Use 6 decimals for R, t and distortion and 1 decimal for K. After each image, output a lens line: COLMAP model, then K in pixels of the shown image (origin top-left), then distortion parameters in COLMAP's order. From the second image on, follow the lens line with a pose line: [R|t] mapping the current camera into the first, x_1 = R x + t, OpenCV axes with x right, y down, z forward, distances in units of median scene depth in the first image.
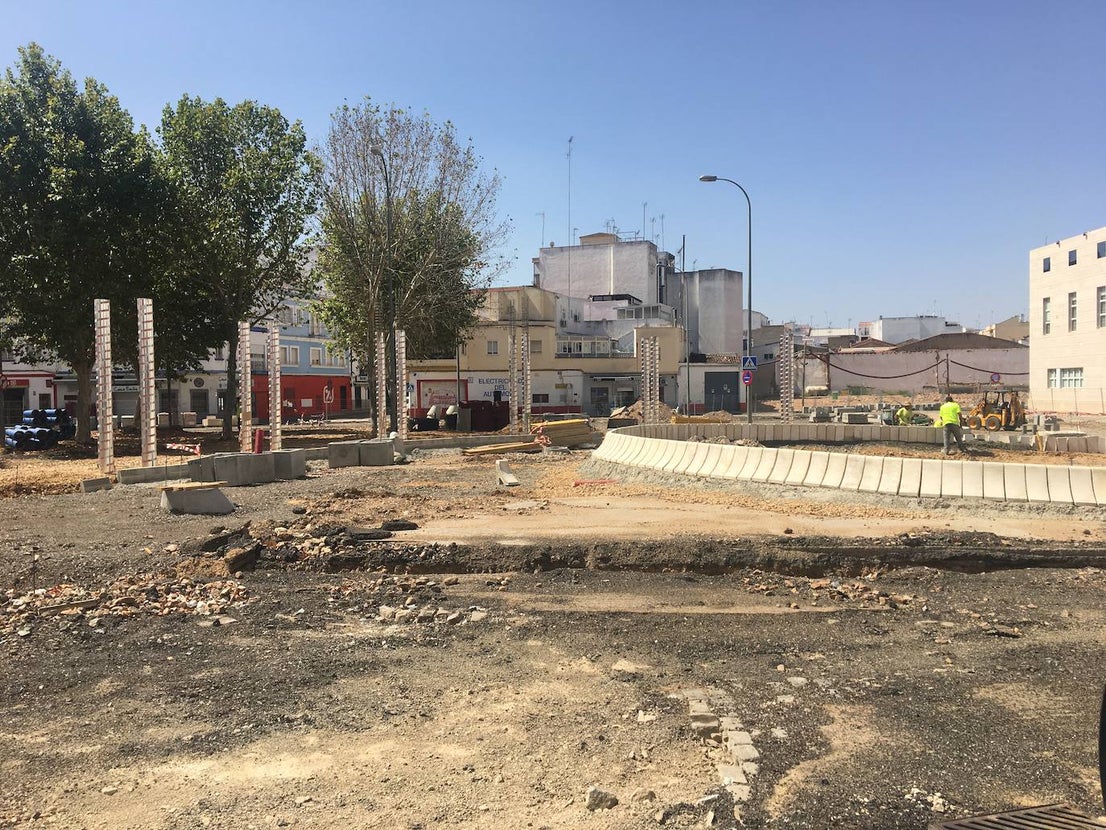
lens RADIAL K [[920.3, 0, 553.3], [0, 920.3, 417.1], [0, 0, 1]] dist [0.083966, -0.120961]
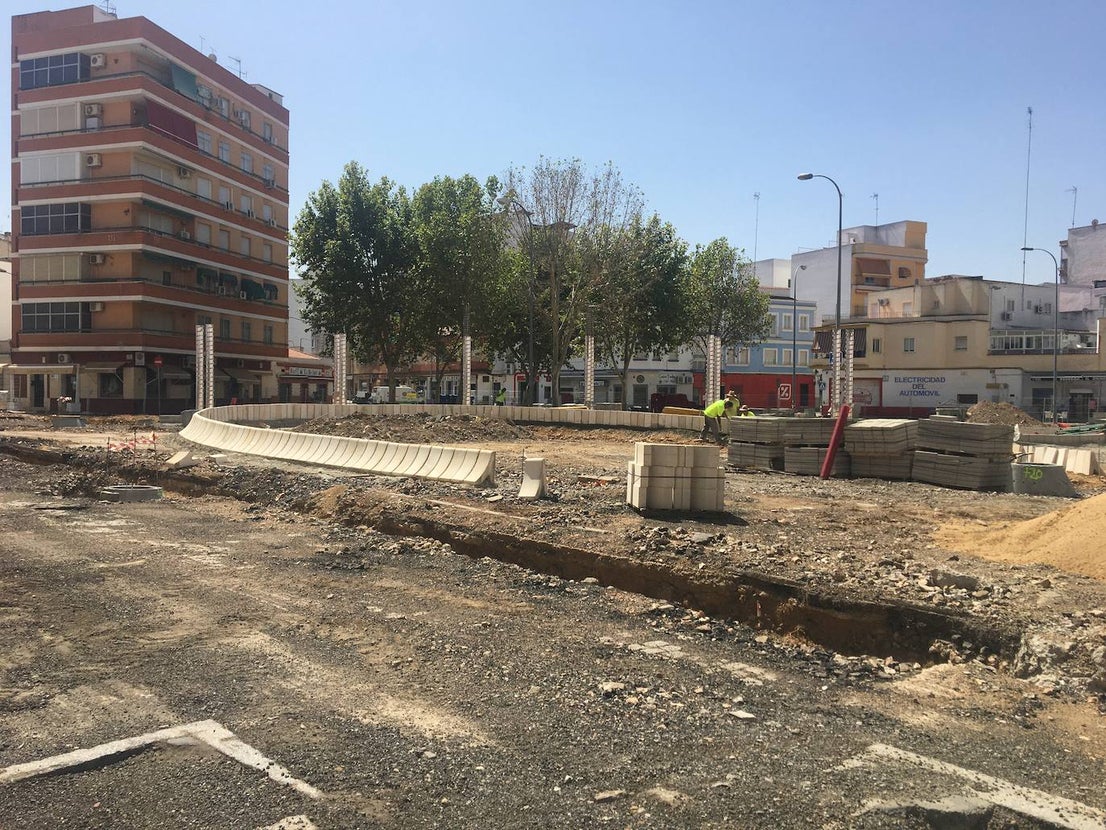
lens RADIAL K [[920.3, 0, 550.5], [0, 920.3, 419.9], [0, 0, 1]] dist [0.083966, -0.120961]
pose [[0.728288, 0.038933, -0.684164, 0.772824], [-0.037748, 0.999148, 0.016675, 0.001746], [0.684230, 0.013682, 0.729137, 0.082447]]
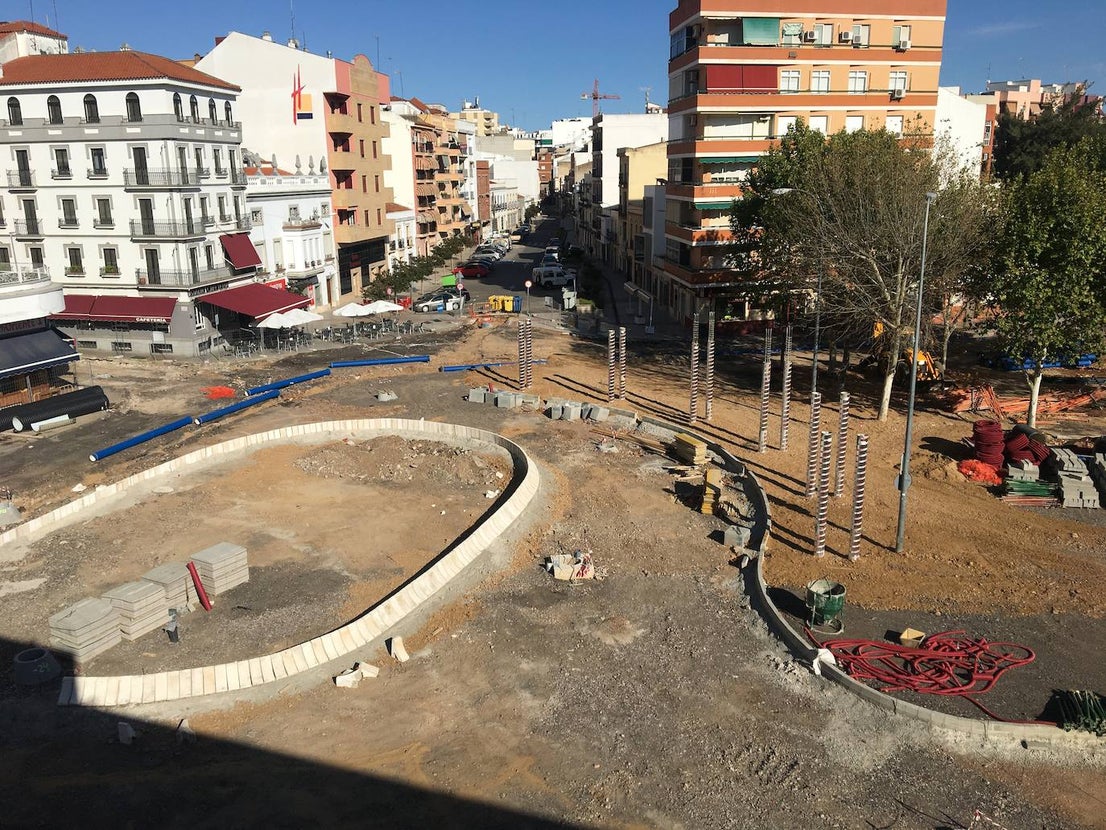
lens RADIAL K [[920.3, 0, 551.0], [0, 920.3, 414.3], [0, 0, 1]] dist [0.083966, -0.120961]
pose [[-0.310009, 0.253367, -0.916352, 1.093415], [-0.013032, 0.962613, 0.270566, -0.333056], [0.950644, 0.095819, -0.295117, 1.098828]]
